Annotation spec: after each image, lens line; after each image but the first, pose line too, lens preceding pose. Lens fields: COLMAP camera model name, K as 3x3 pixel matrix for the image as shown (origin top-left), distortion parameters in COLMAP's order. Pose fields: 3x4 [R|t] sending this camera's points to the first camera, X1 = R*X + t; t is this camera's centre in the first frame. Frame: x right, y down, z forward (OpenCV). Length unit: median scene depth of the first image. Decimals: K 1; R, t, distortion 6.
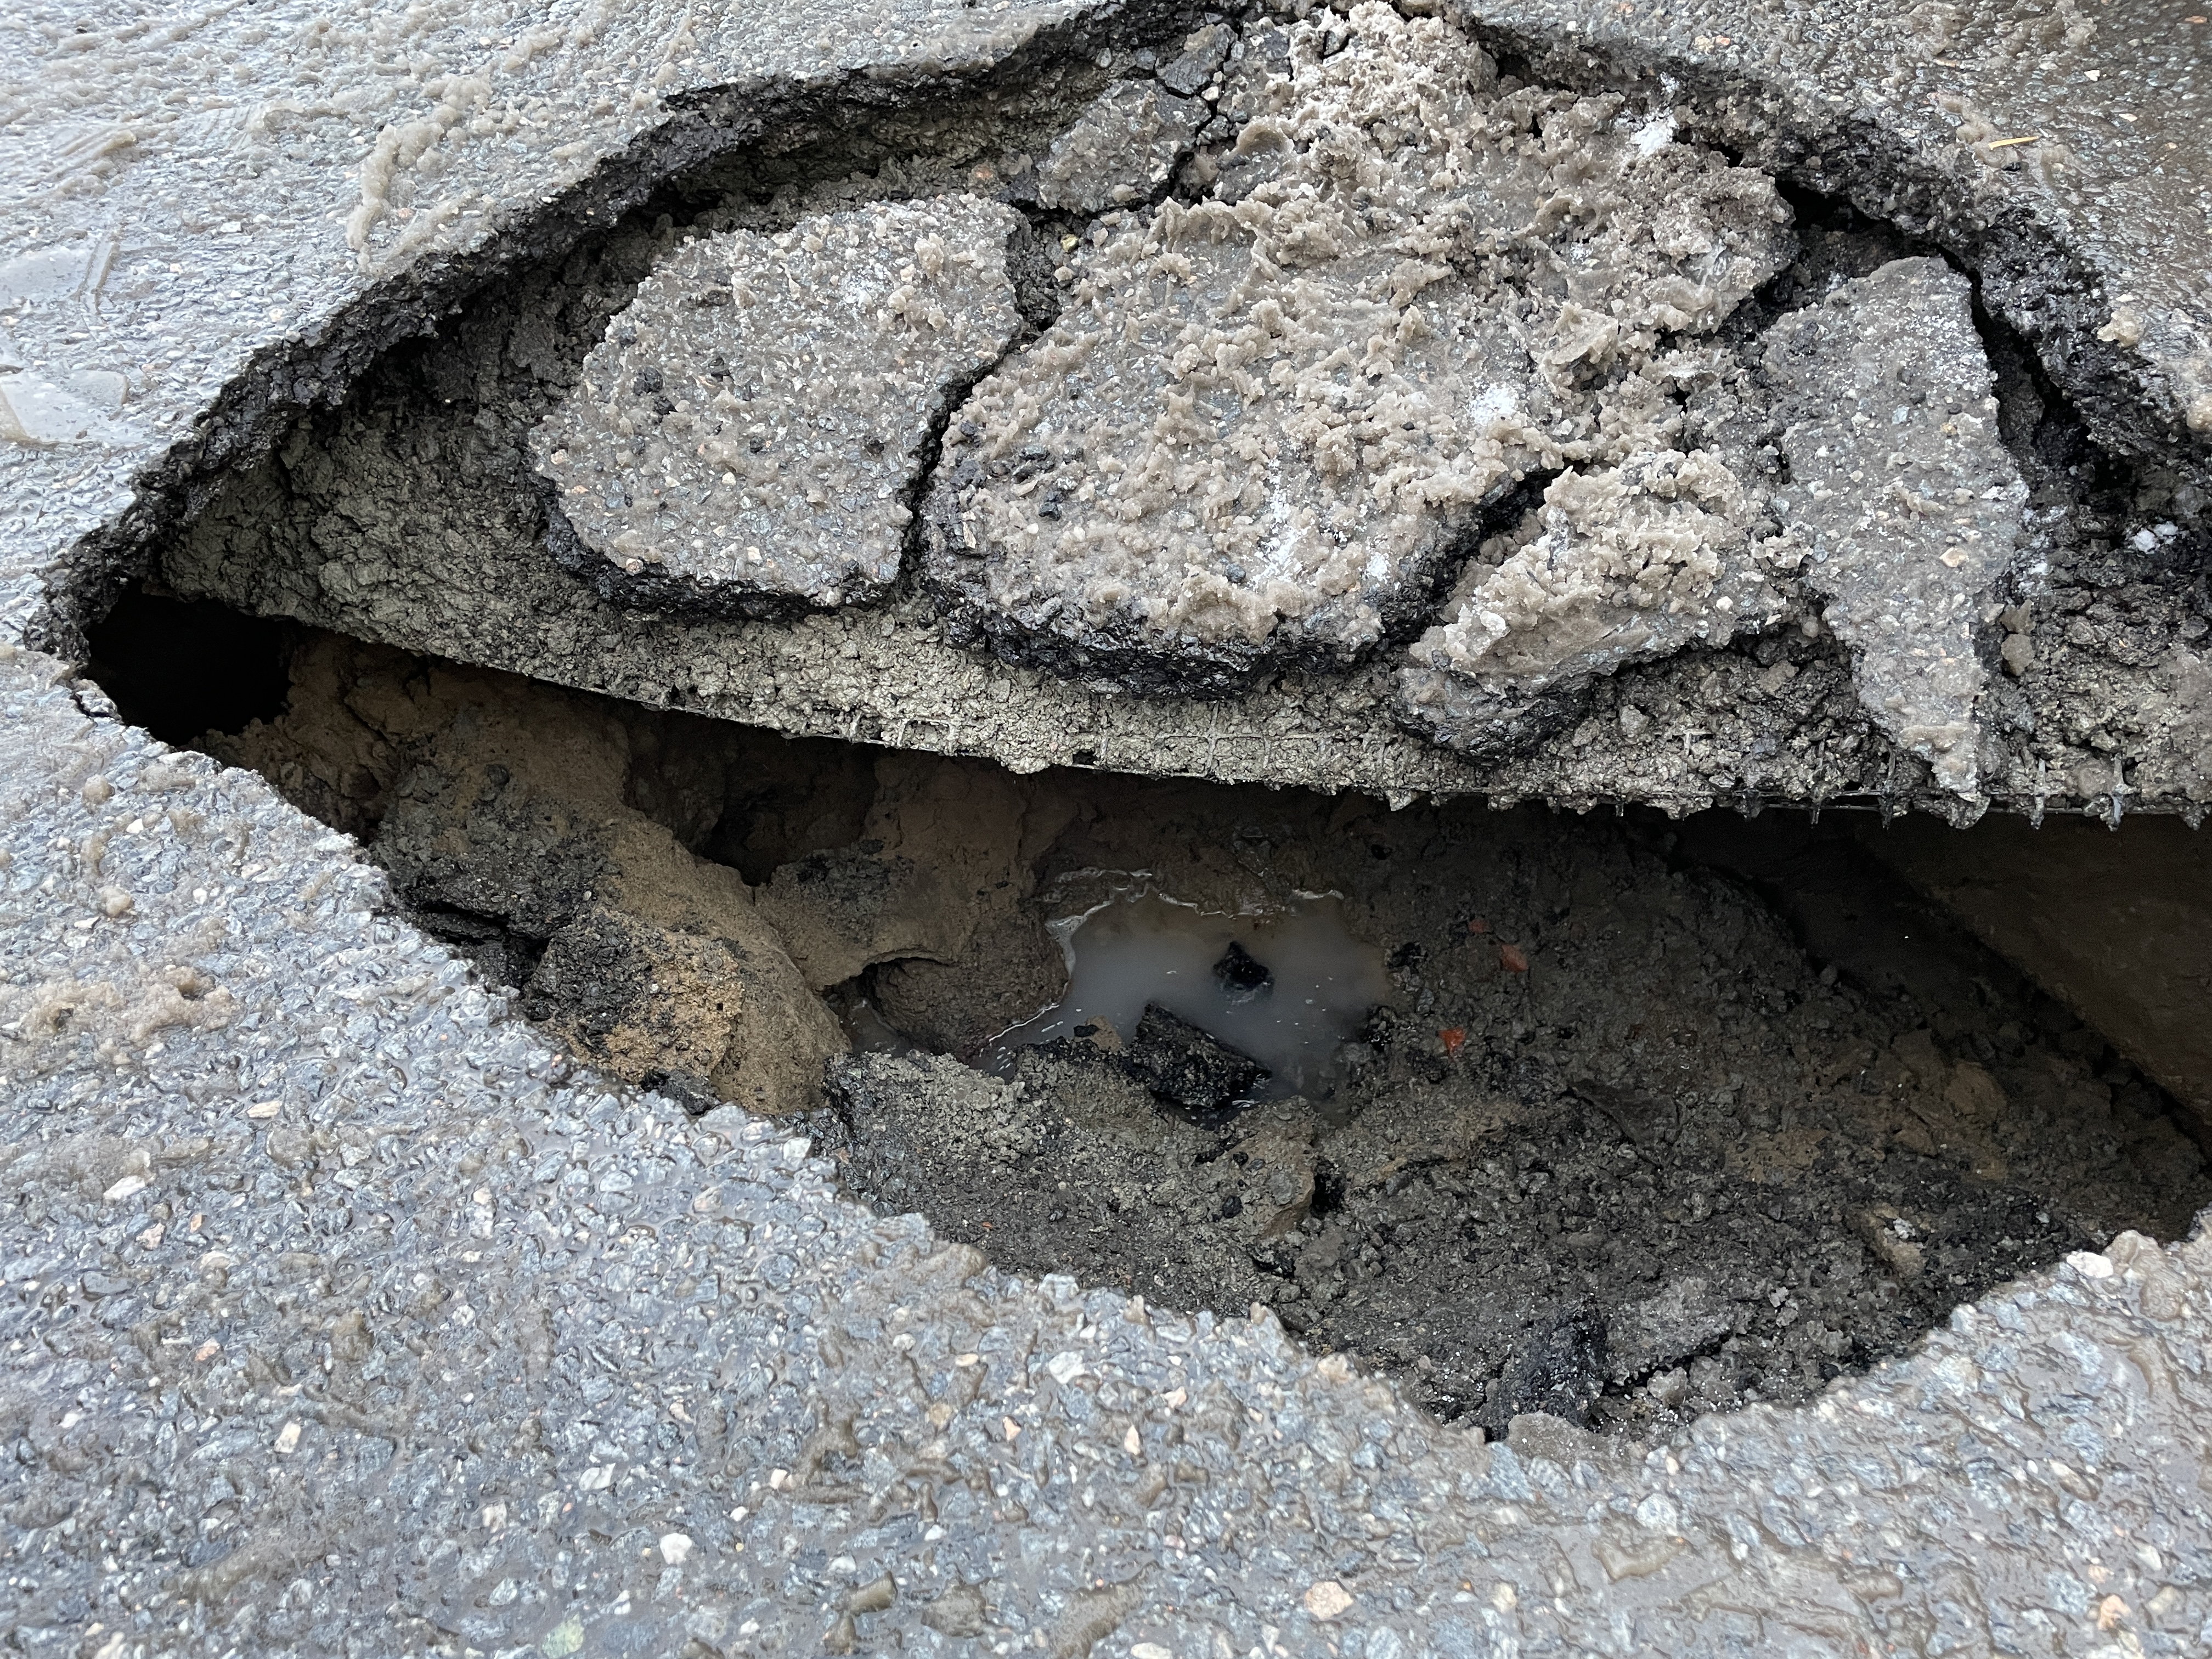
lens RADIAL K [[1680.0, 0, 1106.3], [0, 1680.0, 829.9], [0, 0, 1]] dist [0.027793, -0.000317]
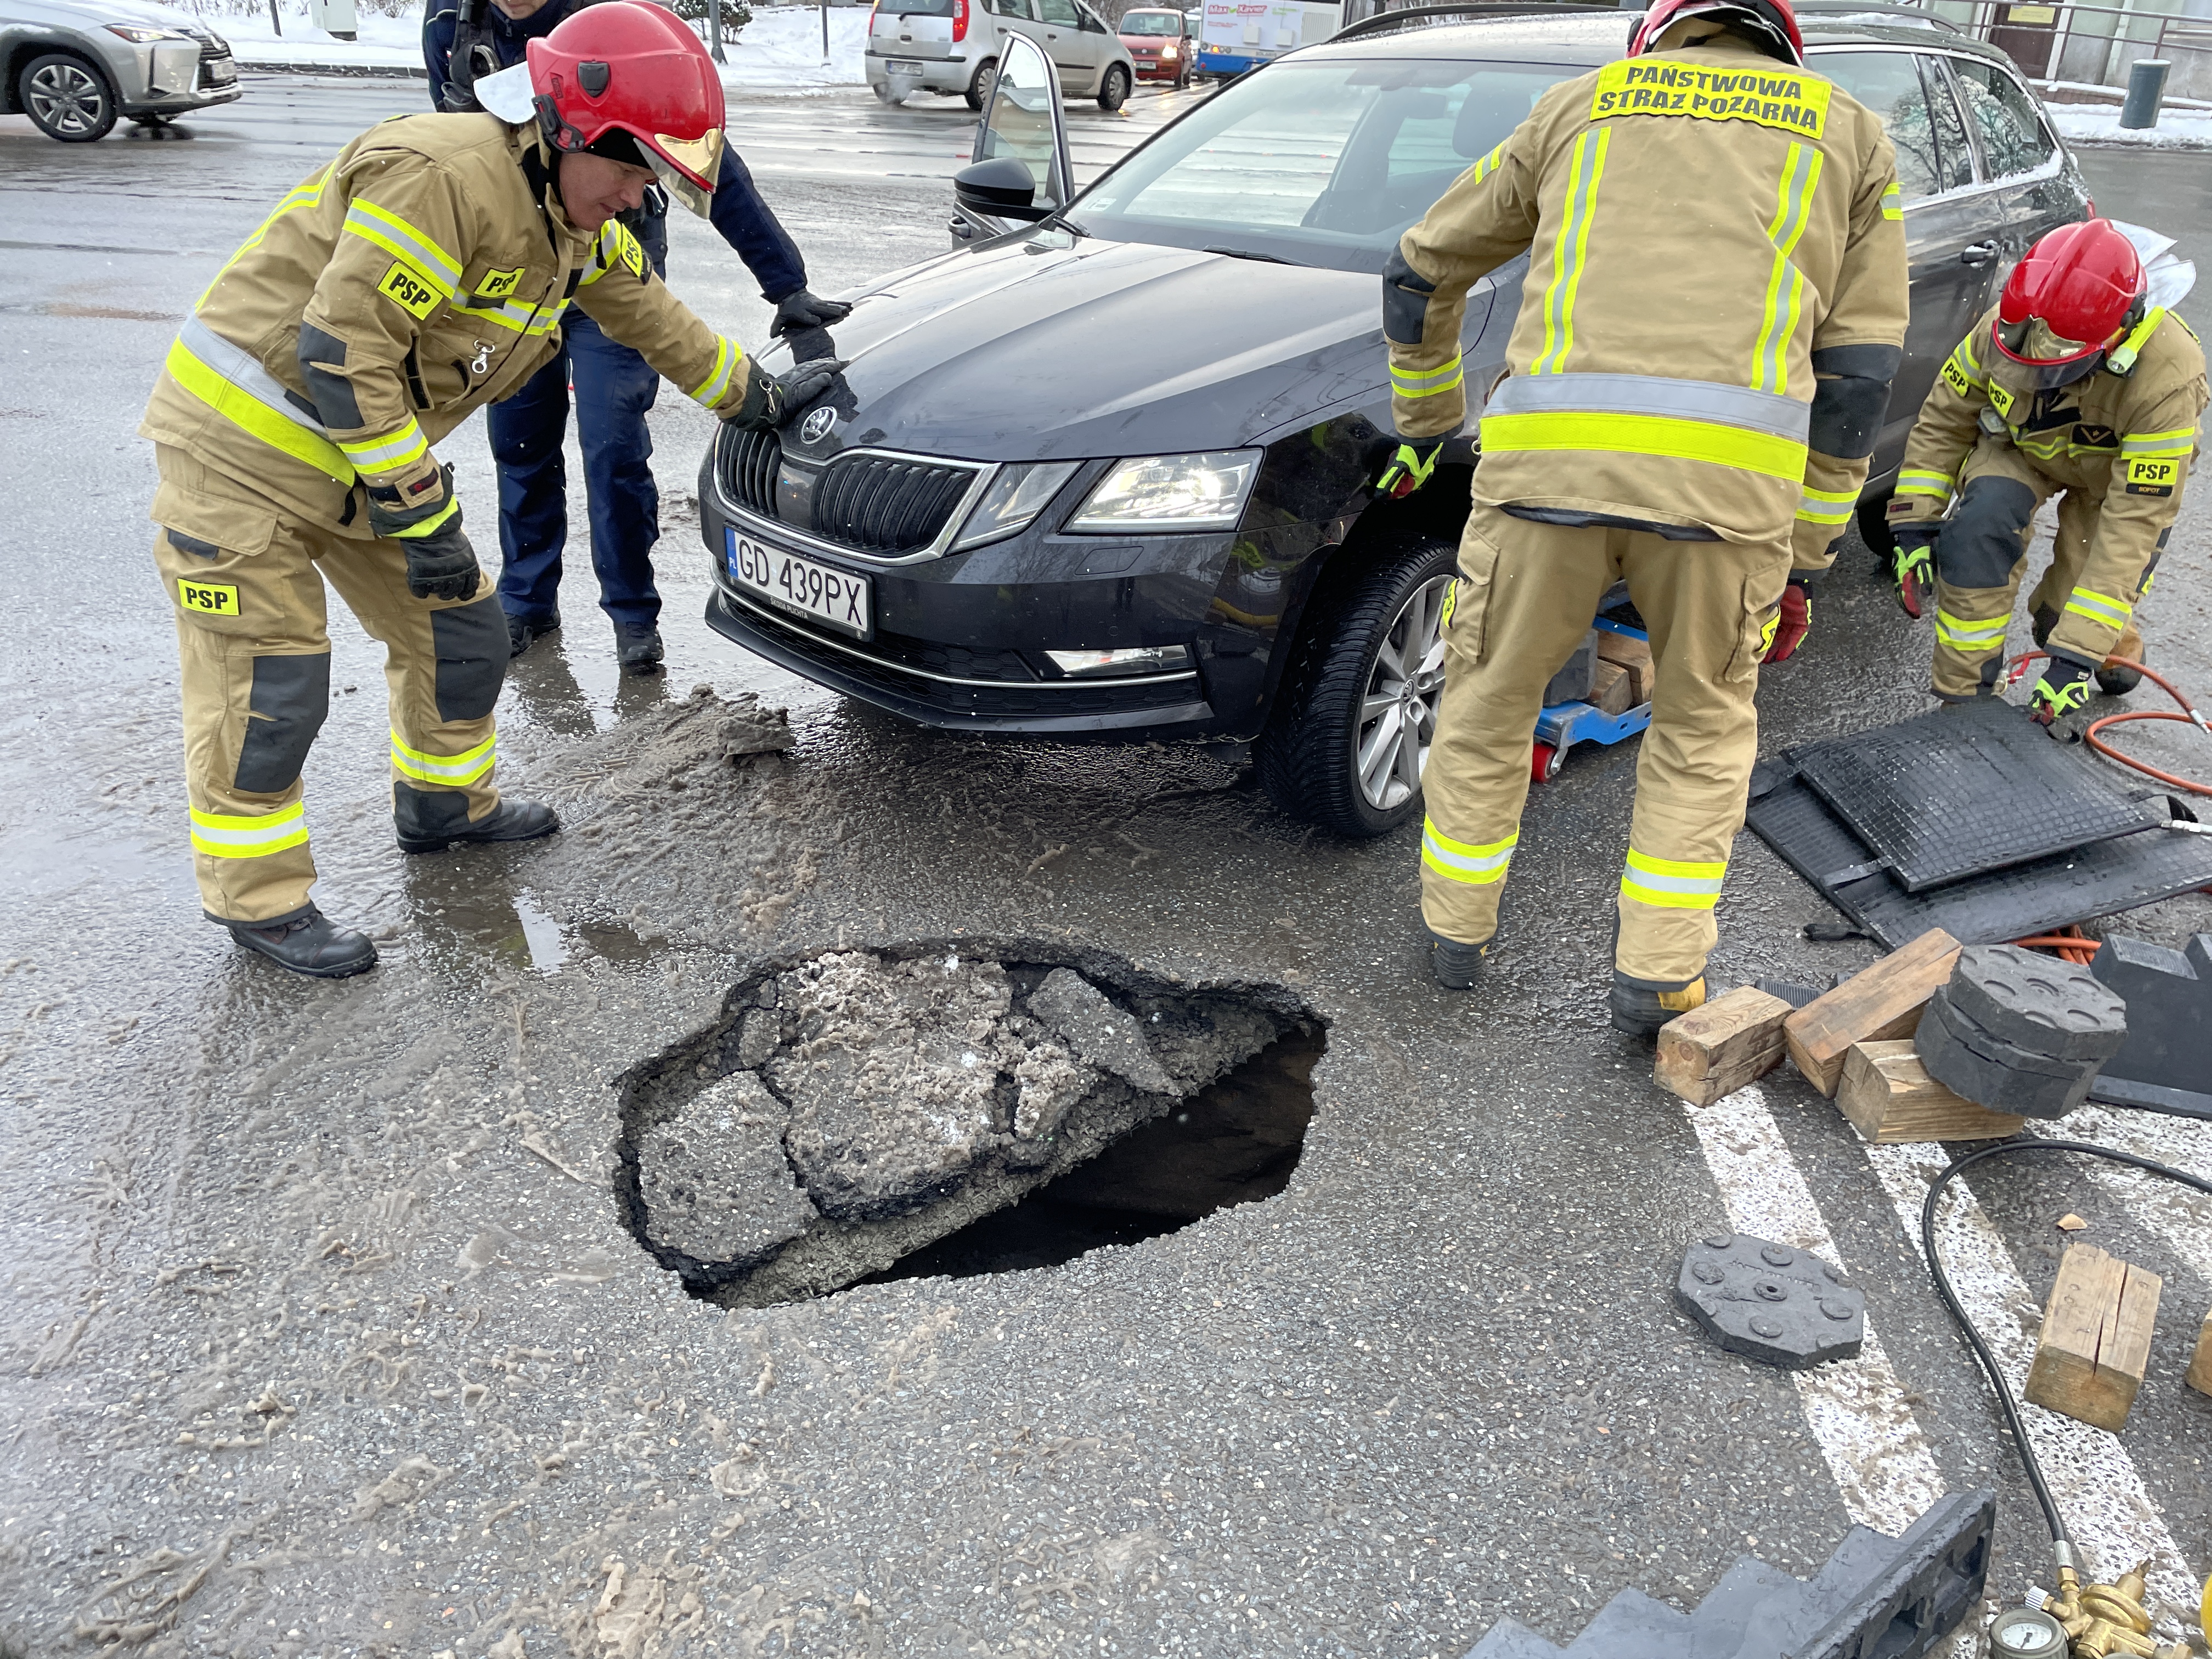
lens RADIAL K [[1680.0, 0, 1102.8], [0, 1680.0, 827.0], [0, 0, 1]] dist [0.027793, -0.000317]
pose [[0.613412, -0.244304, 0.751026, -1.571502], [0.539848, 0.823803, -0.172952, 0.029030], [-0.576445, 0.511531, 0.637218, -1.057213]]
